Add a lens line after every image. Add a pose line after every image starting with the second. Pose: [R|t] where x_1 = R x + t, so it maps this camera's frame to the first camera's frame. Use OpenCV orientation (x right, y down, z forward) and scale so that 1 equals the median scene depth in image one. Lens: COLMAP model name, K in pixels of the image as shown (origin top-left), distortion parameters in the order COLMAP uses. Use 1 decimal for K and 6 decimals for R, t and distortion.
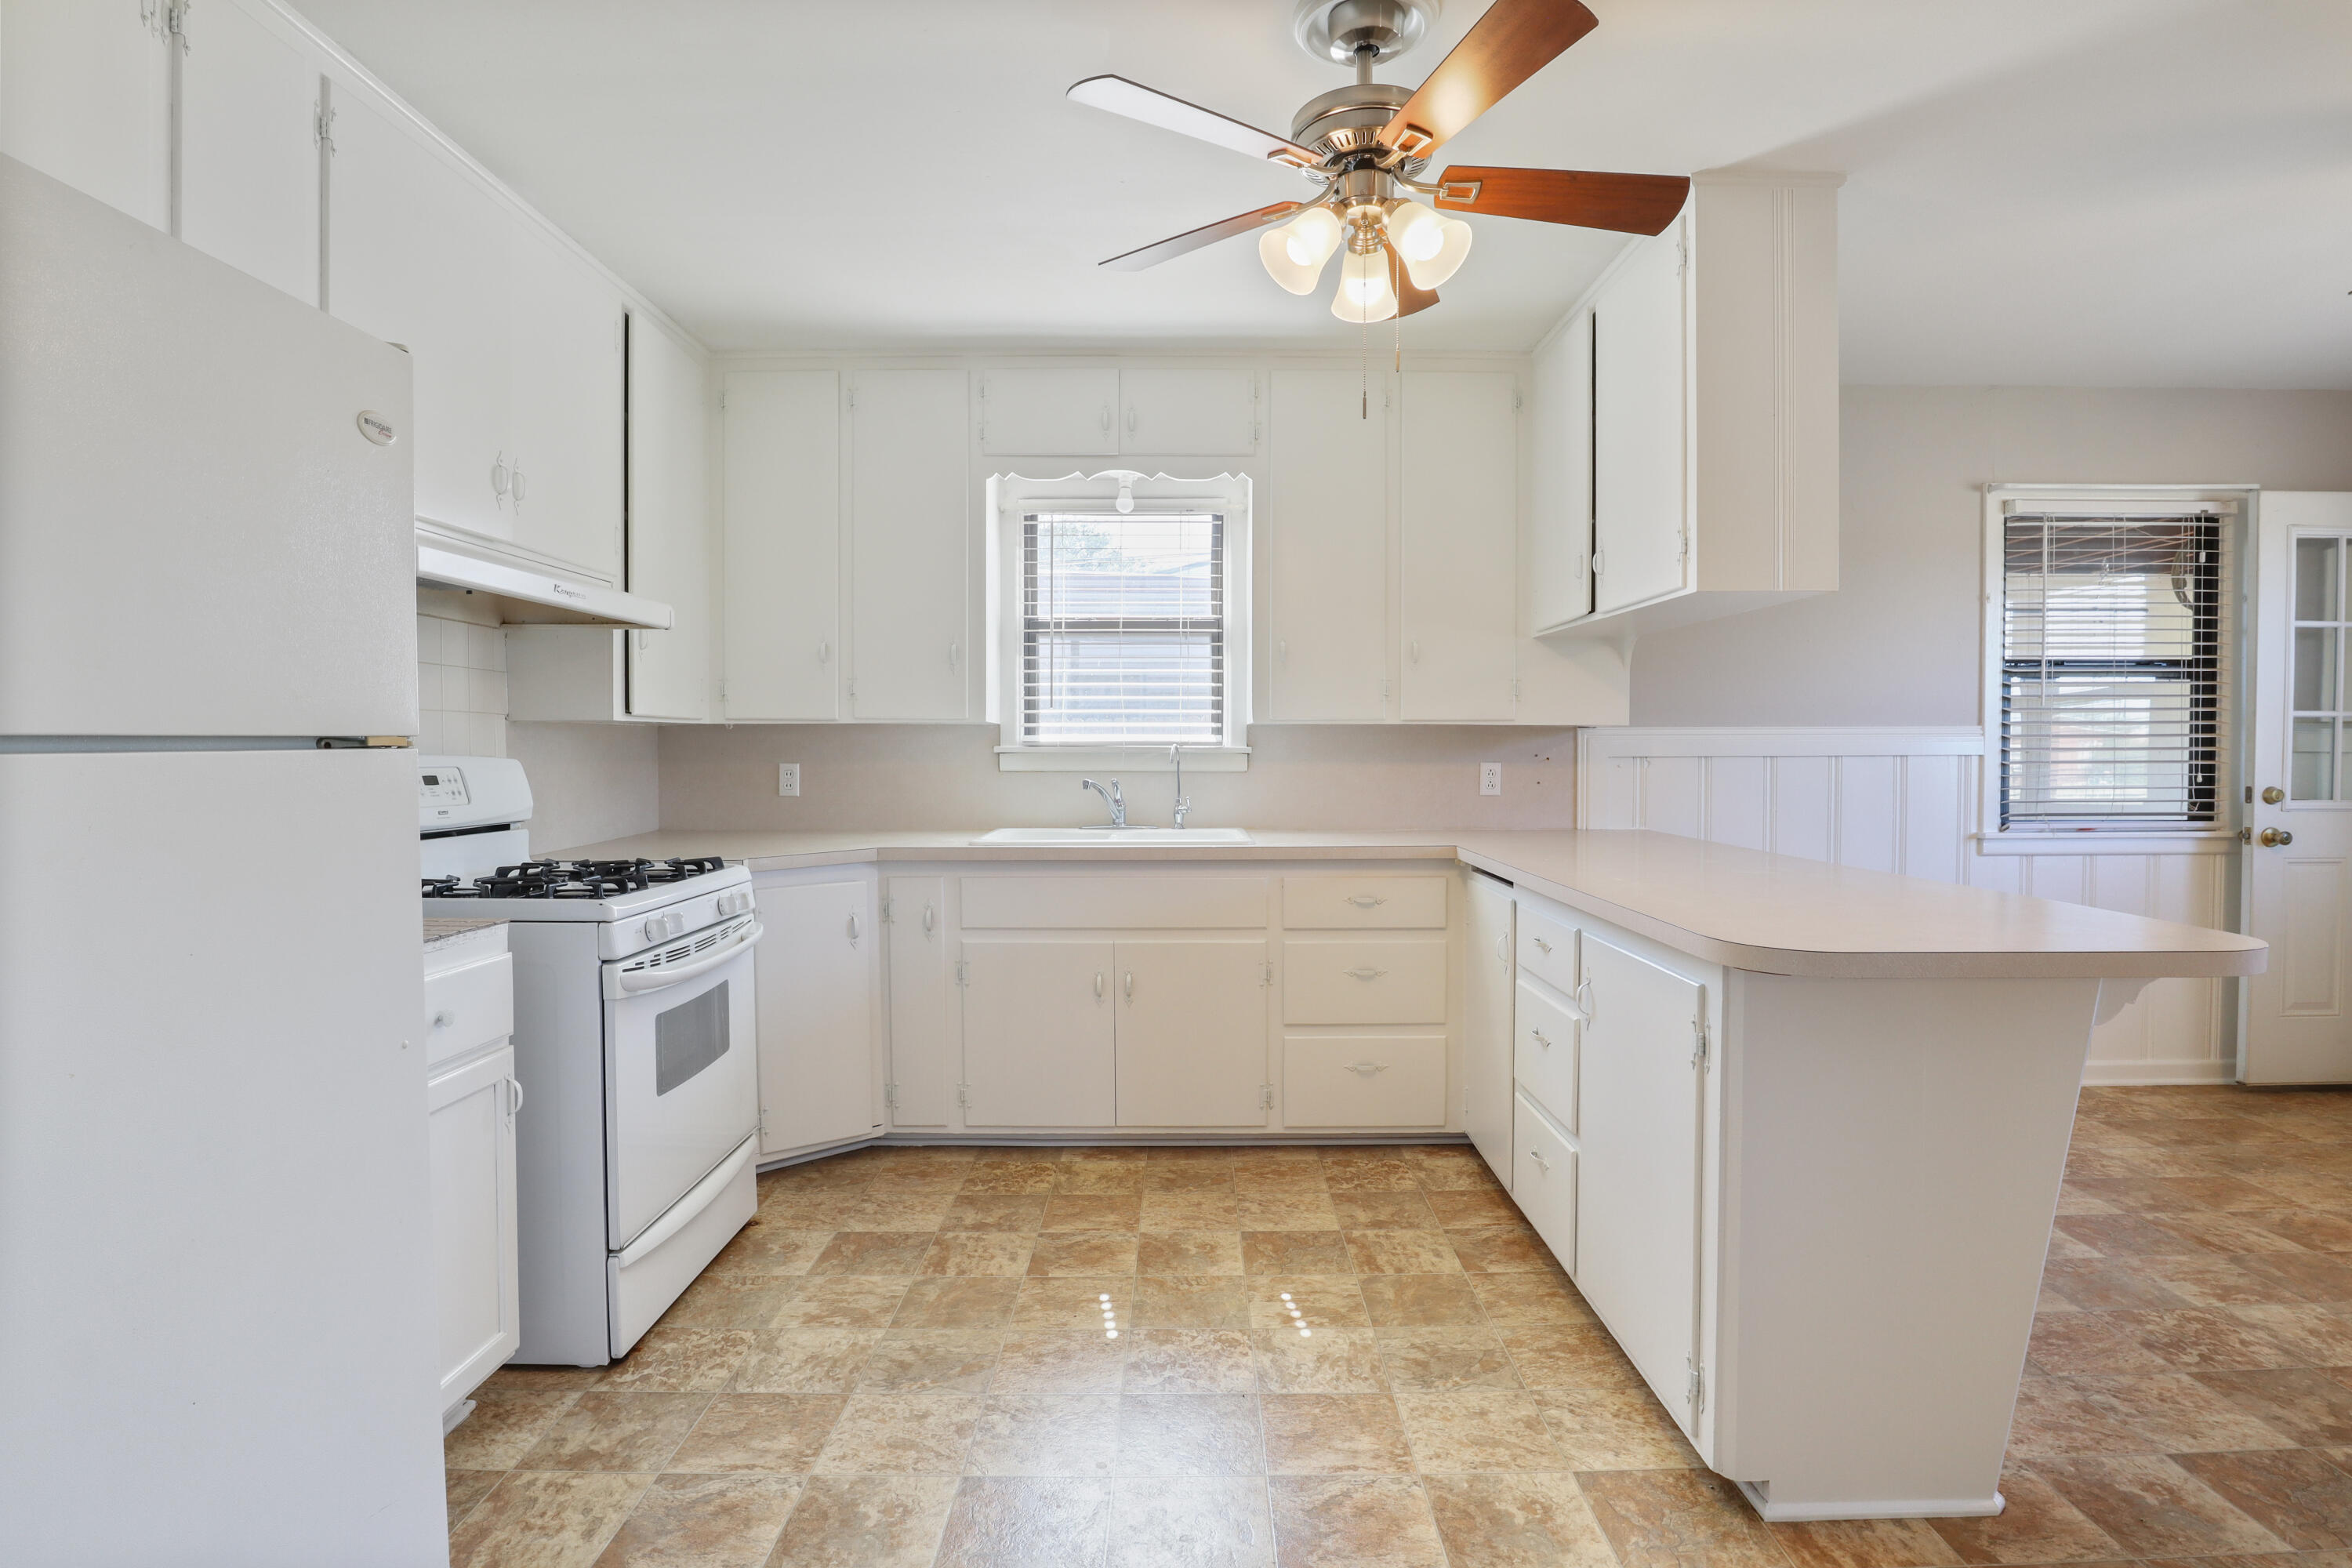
lens RADIAL K [[1187.9, 0, 1183.8], [0, 1187.9, 786.3], [0, 0, 1]] dist [-0.041512, 0.008702]
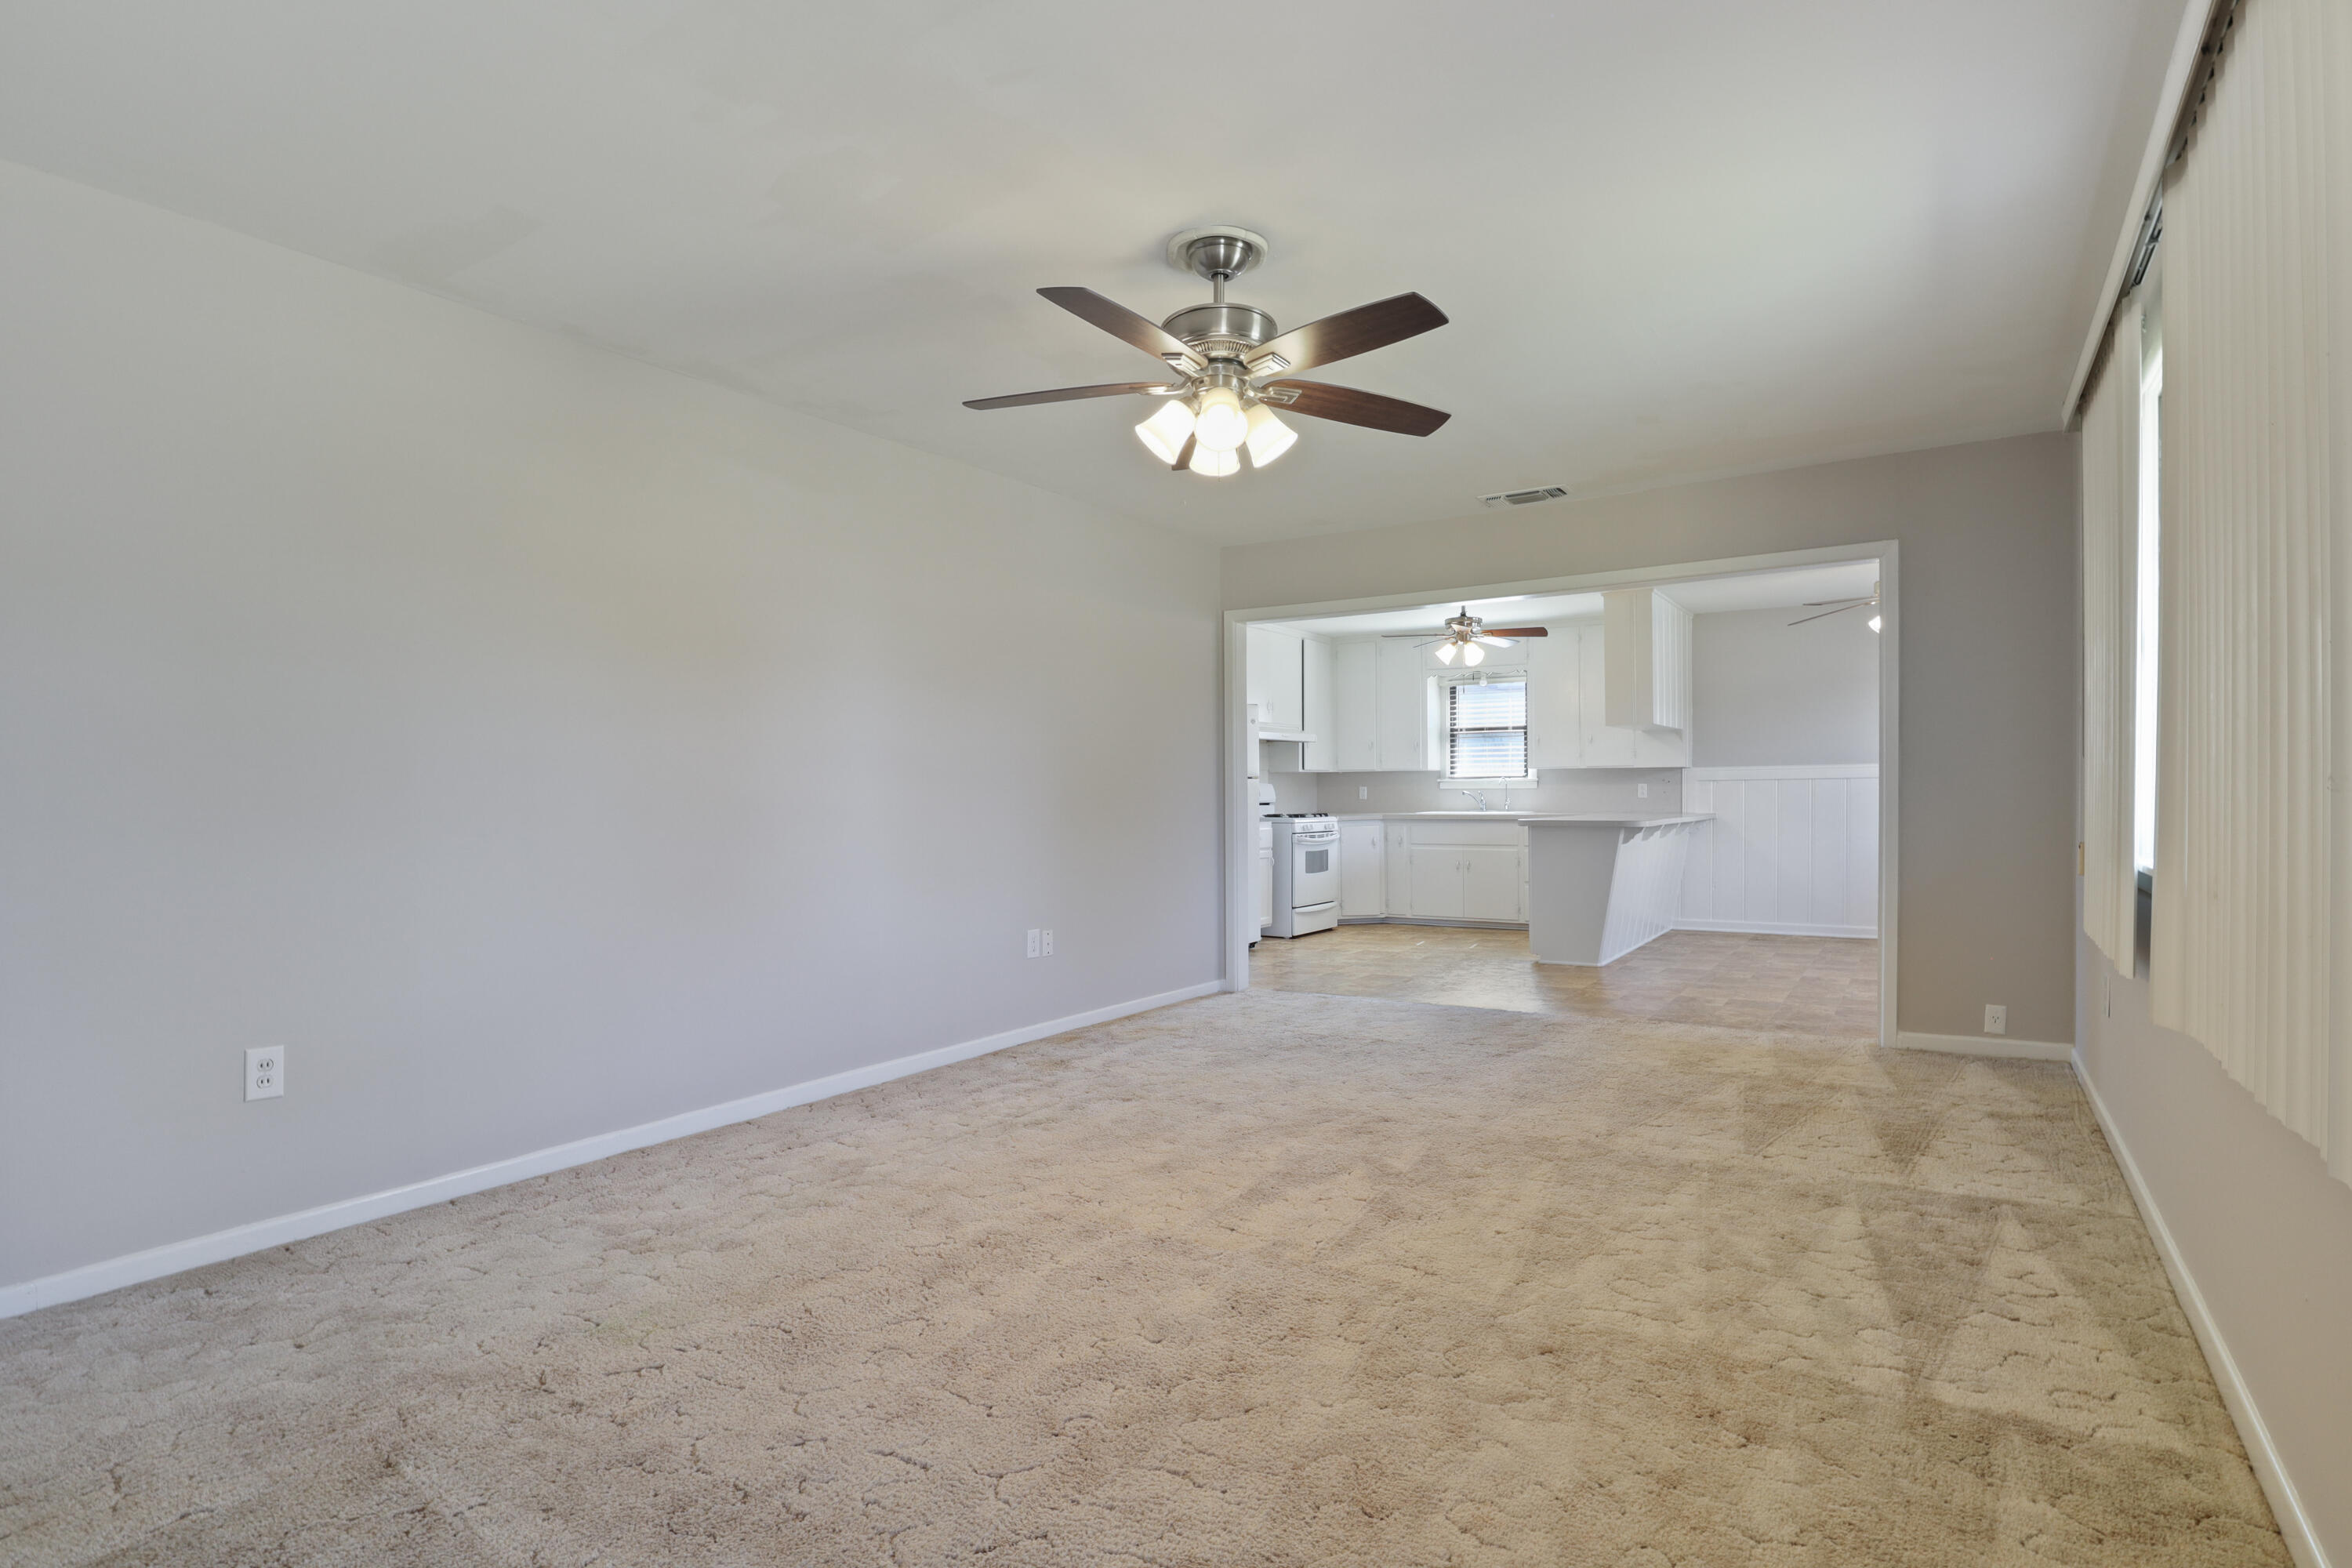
lens RADIAL K [[1228.1, 0, 1196.2], [0, 1228.1, 791.8], [0, 0, 1]] dist [-0.037394, 0.006801]
pose [[0.849736, -0.005984, -0.527174, 0.928127], [-0.010965, 0.999519, -0.029019, 0.088701], [0.527094, 0.030439, 0.849262, -1.769002]]
